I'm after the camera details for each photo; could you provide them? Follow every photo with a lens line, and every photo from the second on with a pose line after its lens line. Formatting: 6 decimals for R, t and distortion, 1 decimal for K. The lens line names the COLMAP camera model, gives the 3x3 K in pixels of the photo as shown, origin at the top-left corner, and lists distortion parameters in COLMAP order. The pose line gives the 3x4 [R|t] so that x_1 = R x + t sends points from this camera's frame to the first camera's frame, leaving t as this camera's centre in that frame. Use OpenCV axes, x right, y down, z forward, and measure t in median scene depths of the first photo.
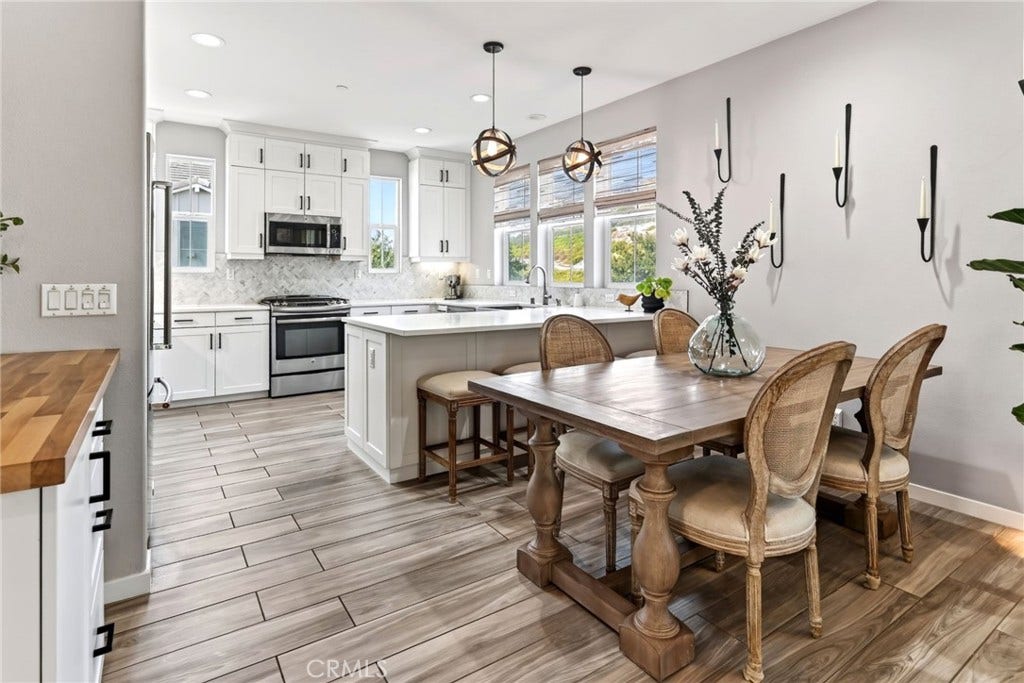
lens RADIAL K [[518.0, 0, 506.4], [0, 518.0, 278.6], [0, 0, 1]] dist [0.006109, -0.001981]
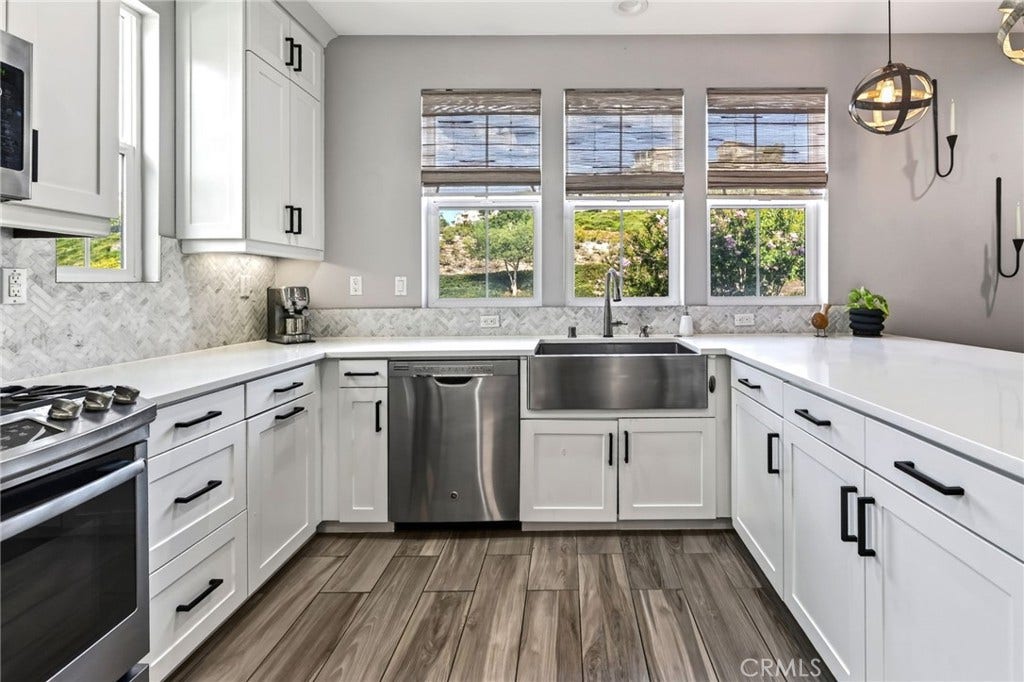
lens RADIAL K [[488.1, 0, 517.0], [0, 488.1, 289.1], [0, 0, 1]] dist [0.002156, 0.001436]
pose [[0.553348, -0.001580, 0.832949, -0.415004], [0.010337, 0.999934, -0.004971, -0.002037], [-0.832886, 0.011361, 0.553328, 0.739087]]
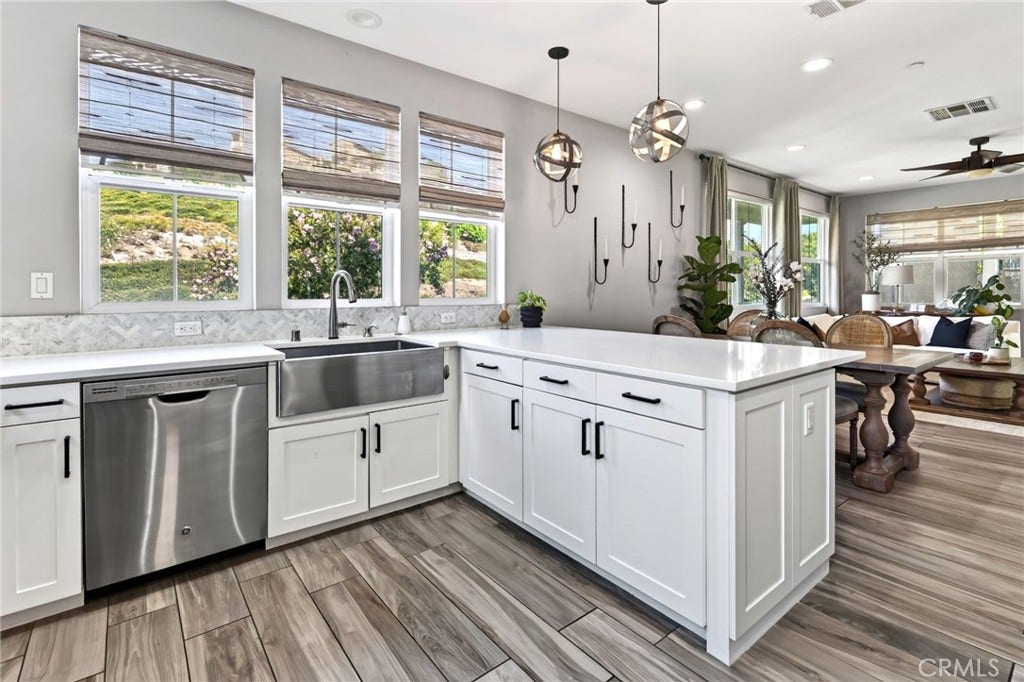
lens RADIAL K [[488.1, 0, 521.8], [0, 488.1, 293.4], [0, 0, 1]] dist [0.002156, 0.001436]
pose [[-0.090454, -0.003912, 0.995893, -0.463668], [0.007402, 0.999962, 0.004601, -0.001870], [-0.995873, 0.007787, -0.090422, 0.792113]]
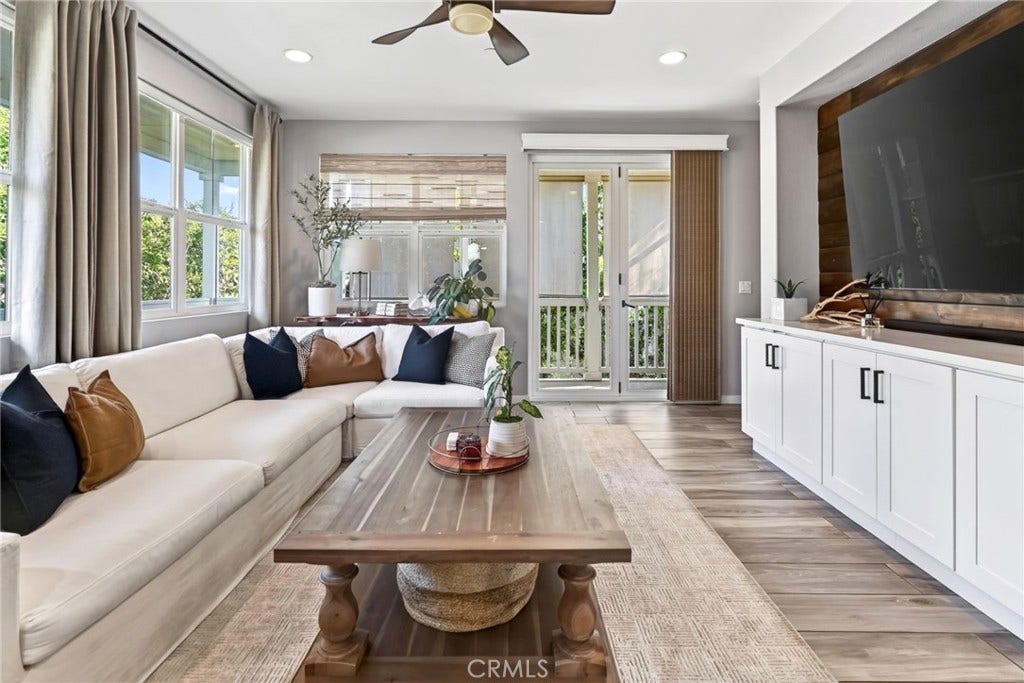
lens RADIAL K [[488.1, 0, 511.3], [0, 488.1, 281.1], [0, 0, 1]] dist [0.002156, 0.001436]
pose [[-0.826874, -0.000843, 0.562386, 0.100515], [0.002797, 0.999980, 0.005611, 0.000046], [-0.562380, 0.006212, -0.826856, 0.189656]]
